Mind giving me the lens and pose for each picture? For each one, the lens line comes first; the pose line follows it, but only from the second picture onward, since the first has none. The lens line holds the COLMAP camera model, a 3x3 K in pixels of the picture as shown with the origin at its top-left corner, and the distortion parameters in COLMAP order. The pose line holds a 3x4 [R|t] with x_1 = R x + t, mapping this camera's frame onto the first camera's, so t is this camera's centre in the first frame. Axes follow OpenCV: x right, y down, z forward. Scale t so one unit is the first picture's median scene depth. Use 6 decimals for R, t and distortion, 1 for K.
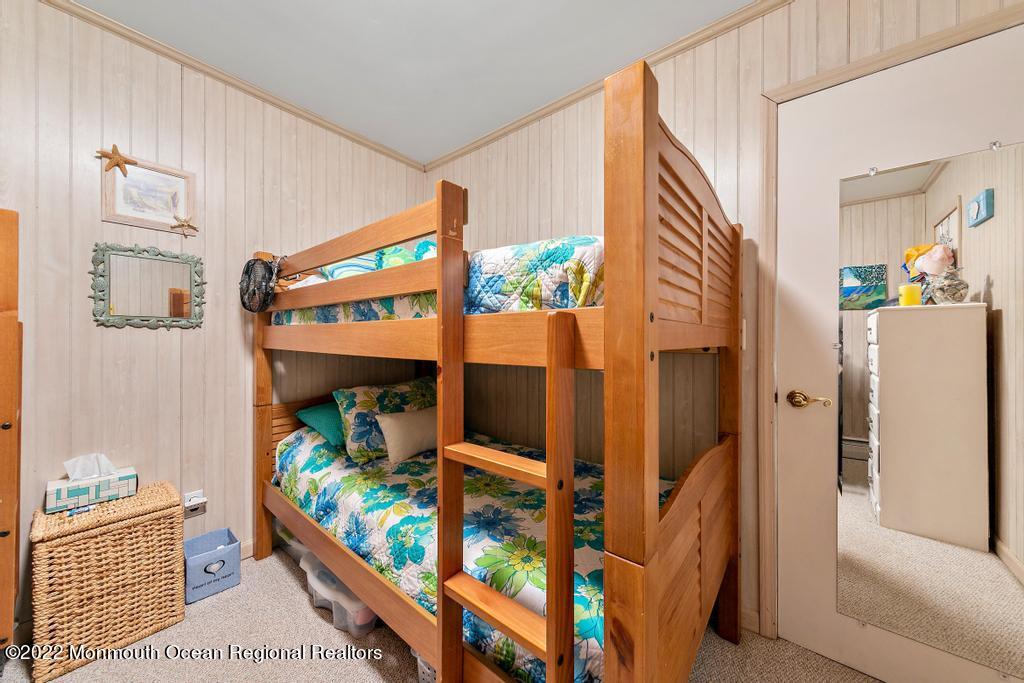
lens RADIAL K [[357.8, 0, 510.5], [0, 357.8, 339.5], [0, 0, 1]] dist [0.000209, 0.000009]
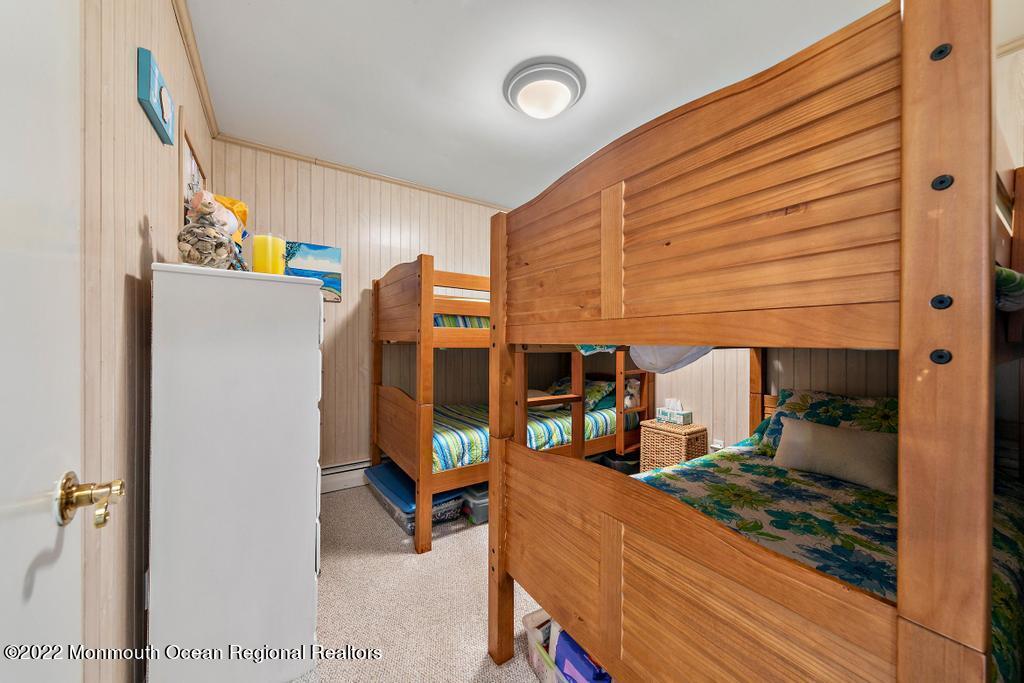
lens RADIAL K [[357.8, 0, 511.6], [0, 357.8, 341.5], [0, 0, 1]] dist [0.000209, 0.000009]
pose [[-0.284978, -0.001180, -0.958533, 0.965122], [-0.004113, 0.999992, -0.000008, 0.005460], [0.958525, 0.003940, -0.284980, 0.670813]]
